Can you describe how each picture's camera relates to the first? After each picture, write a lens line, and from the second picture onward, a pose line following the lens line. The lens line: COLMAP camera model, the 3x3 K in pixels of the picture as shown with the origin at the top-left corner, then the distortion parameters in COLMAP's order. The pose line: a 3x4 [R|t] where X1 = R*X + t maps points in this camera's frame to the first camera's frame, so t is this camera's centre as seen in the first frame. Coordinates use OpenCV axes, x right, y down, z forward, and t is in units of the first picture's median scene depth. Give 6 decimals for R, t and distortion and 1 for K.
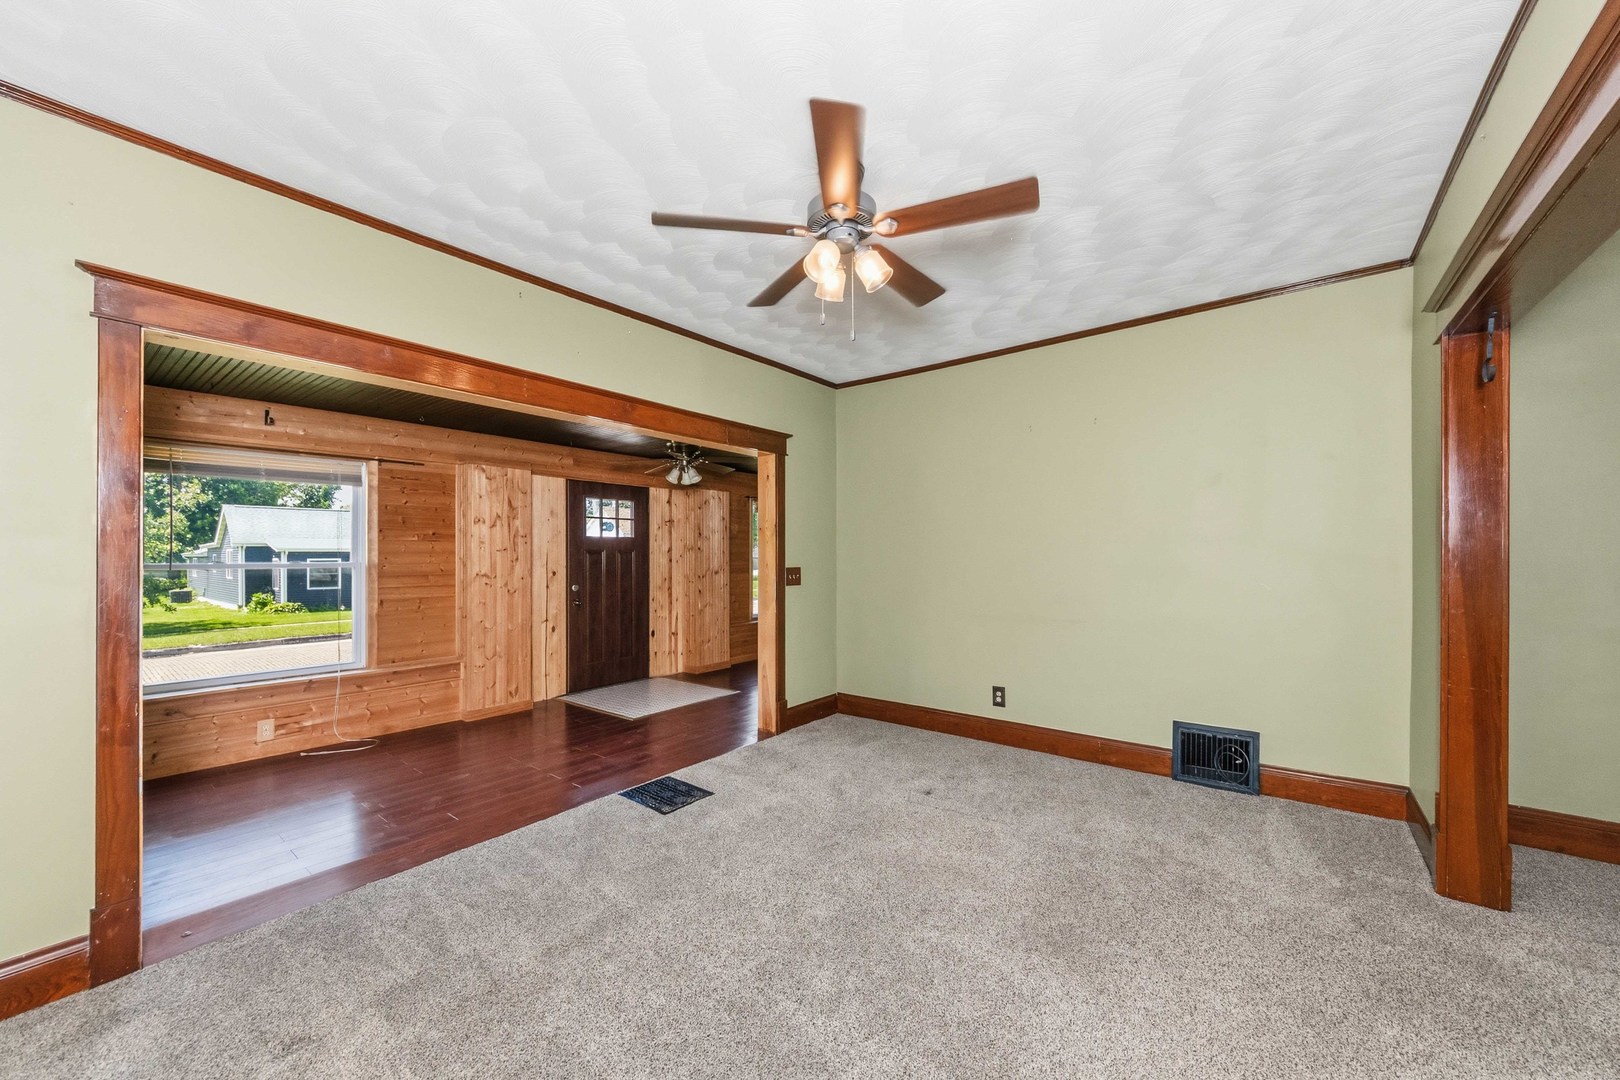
lens RADIAL K [[601.8, 0, 805.0], [0, 601.8, 551.9], [0, 0, 1]] dist [0.001550, -0.003774]
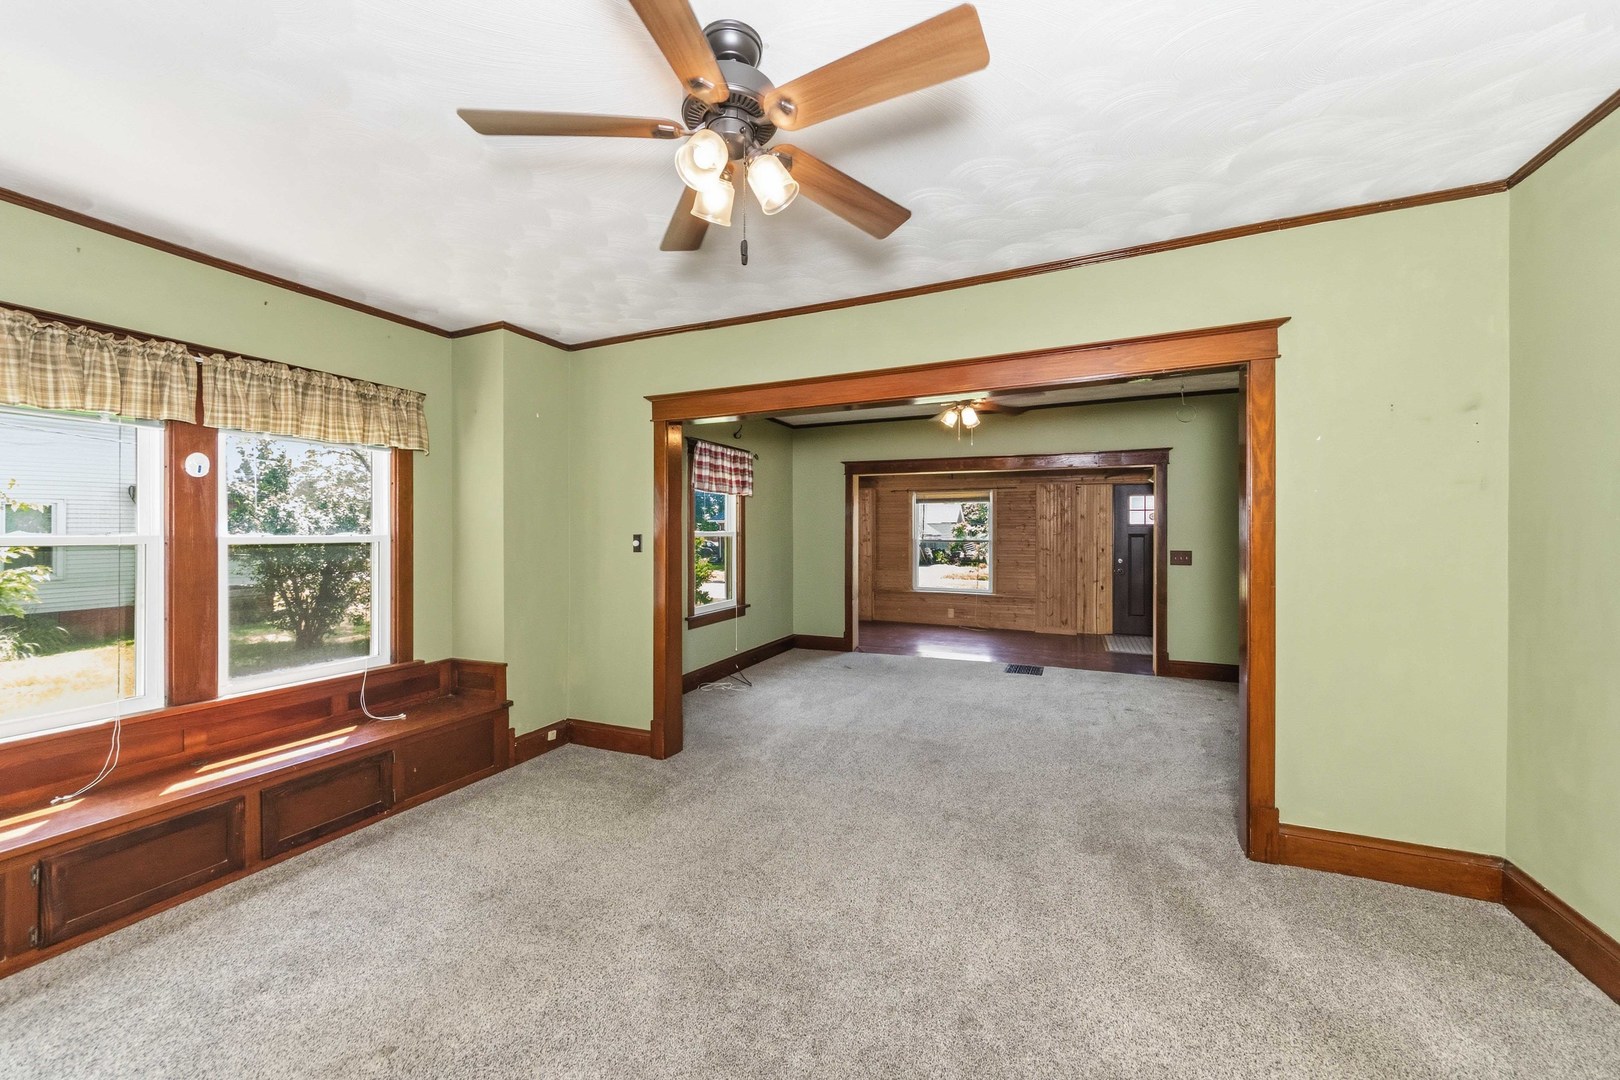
lens RADIAL K [[583.3, 0, 817.7], [0, 583.3, 536.4], [0, 0, 1]] dist [-0.000694, -0.003245]
pose [[0.260351, 0.013117, -0.965425, 0.951909], [0.001411, 0.999901, 0.013966, -0.022199], [0.965513, -0.004998, 0.260306, -0.053138]]
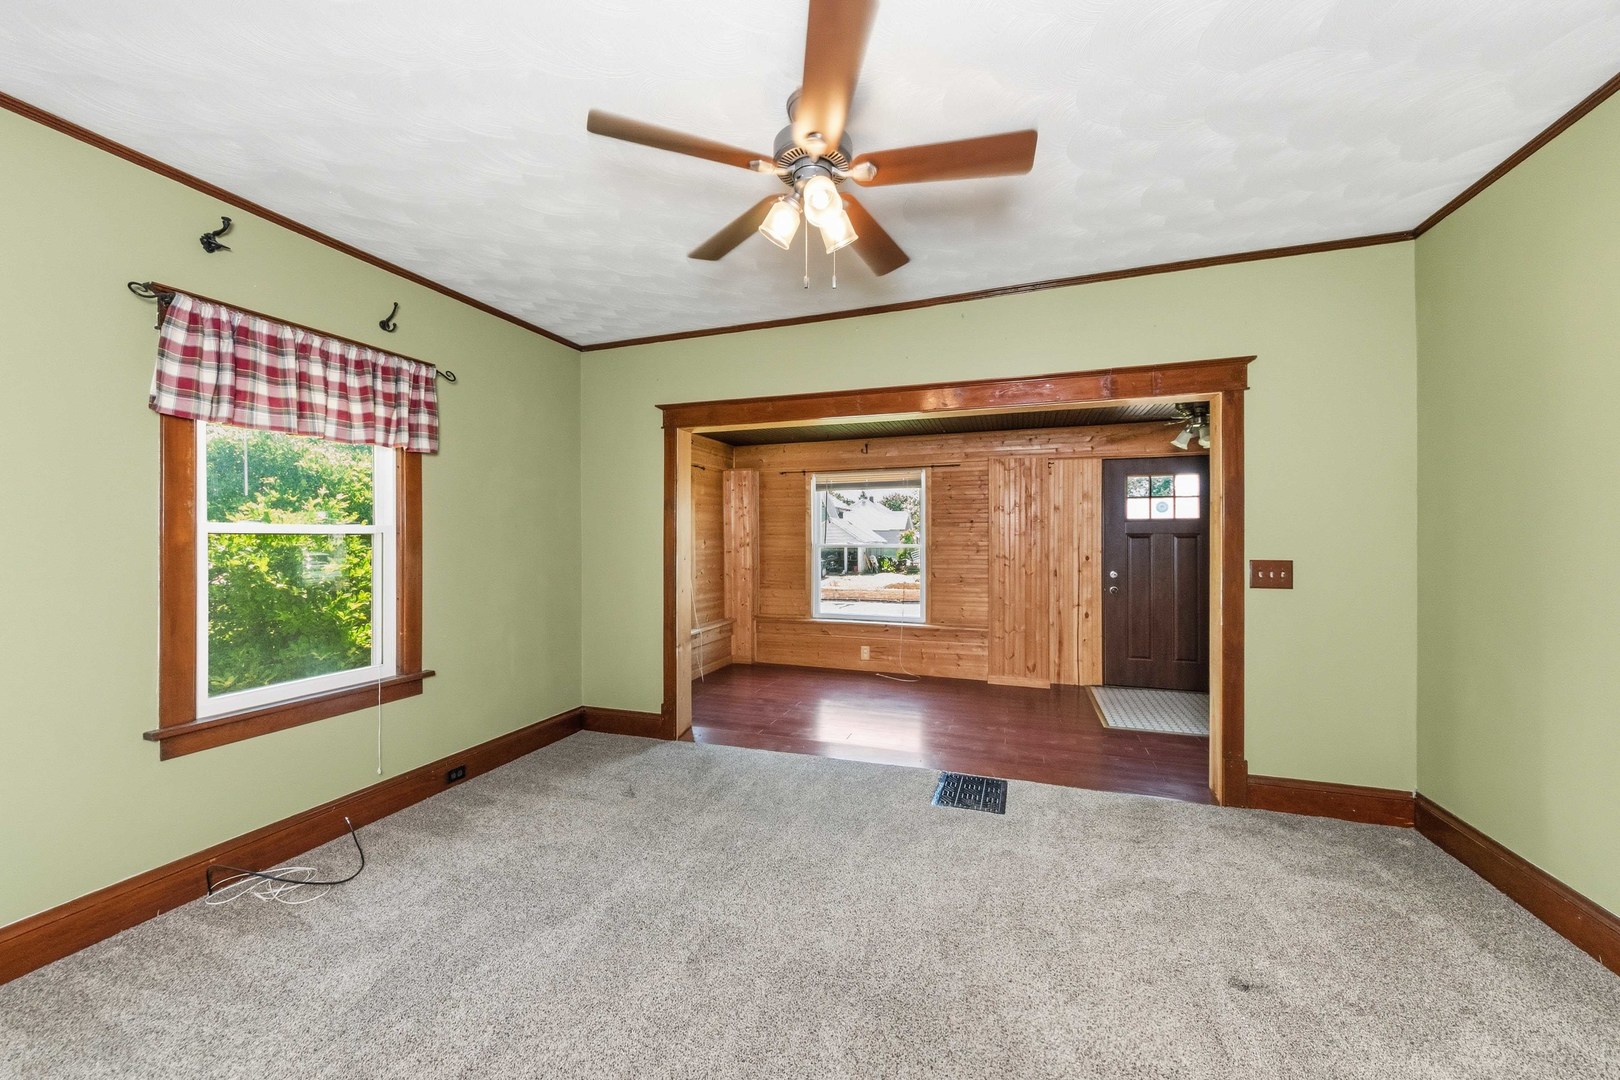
lens RADIAL K [[583.3, 0, 817.7], [0, 583.3, 536.4], [0, 0, 1]] dist [-0.000694, -0.003245]
pose [[0.335703, -0.000228, -0.941968, 0.398799], [0.002445, 0.999997, 0.000629, -0.001221], [0.941965, -0.002515, 0.335703, 0.334499]]
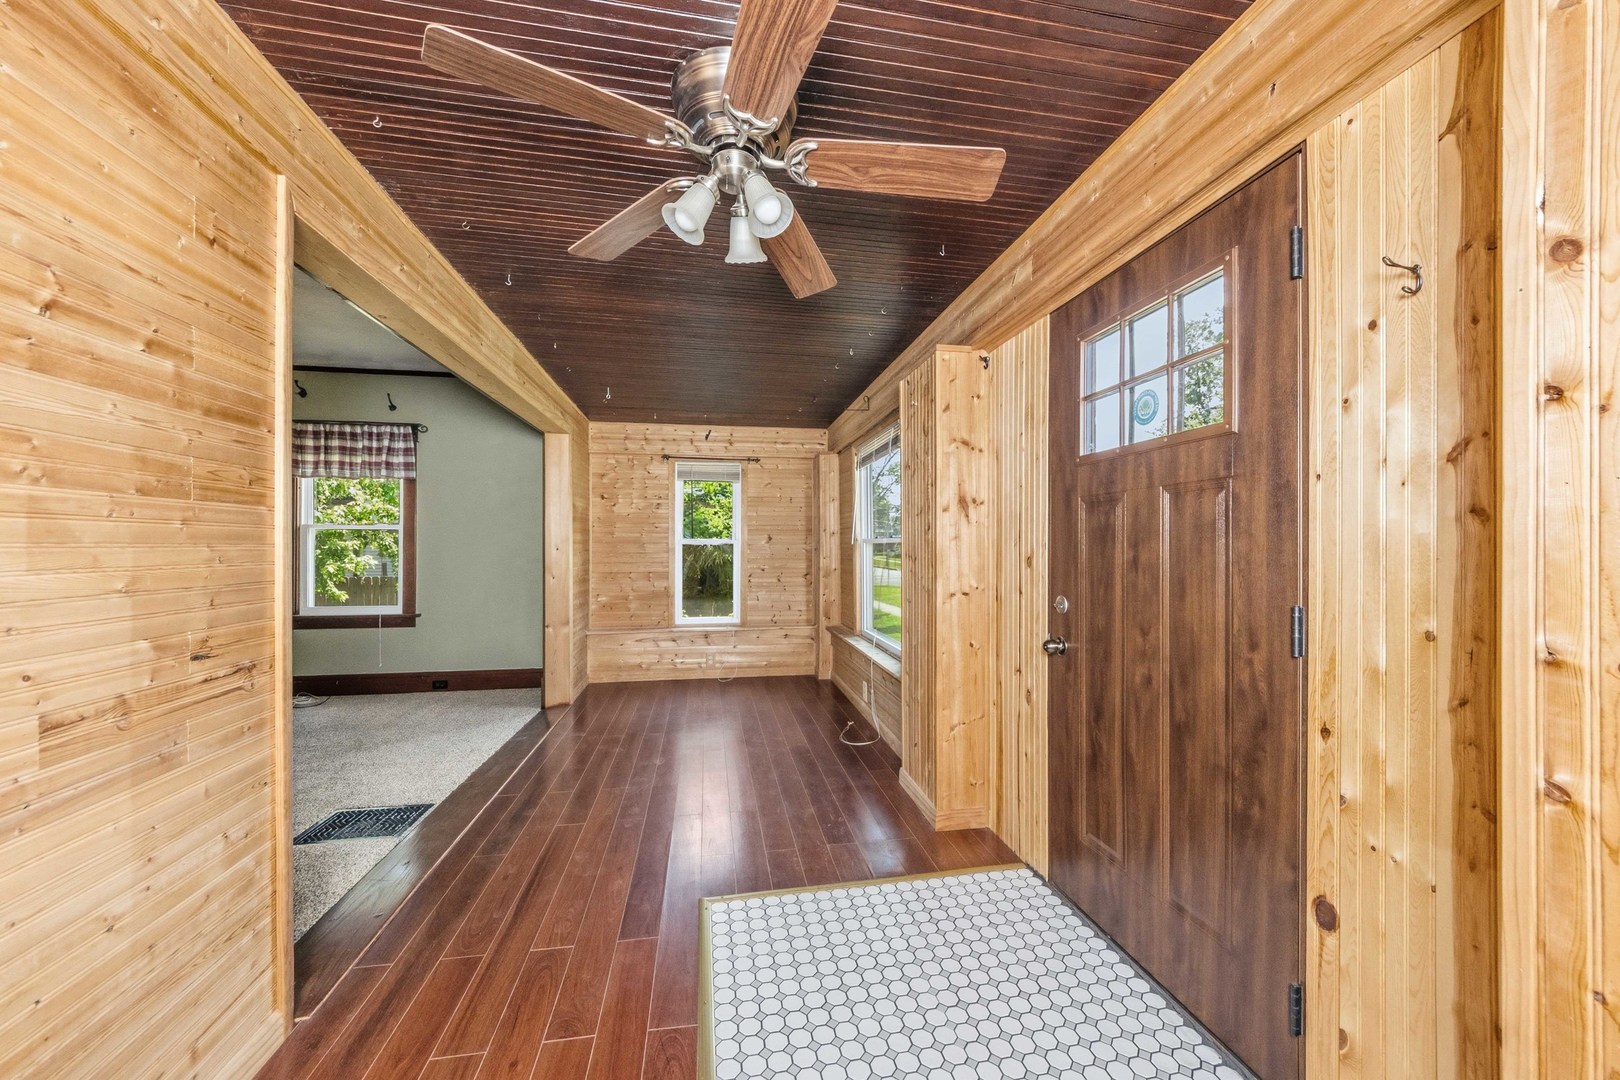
lens RADIAL K [[601.8, 0, 805.0], [0, 601.8, 551.9], [0, 0, 1]] dist [0.001550, -0.003774]
pose [[-0.661343, 0.001407, -0.750083, -0.015326], [0.000751, 0.999999, 0.001213, 0.035013], [0.750084, 0.000239, -0.661343, 1.416380]]
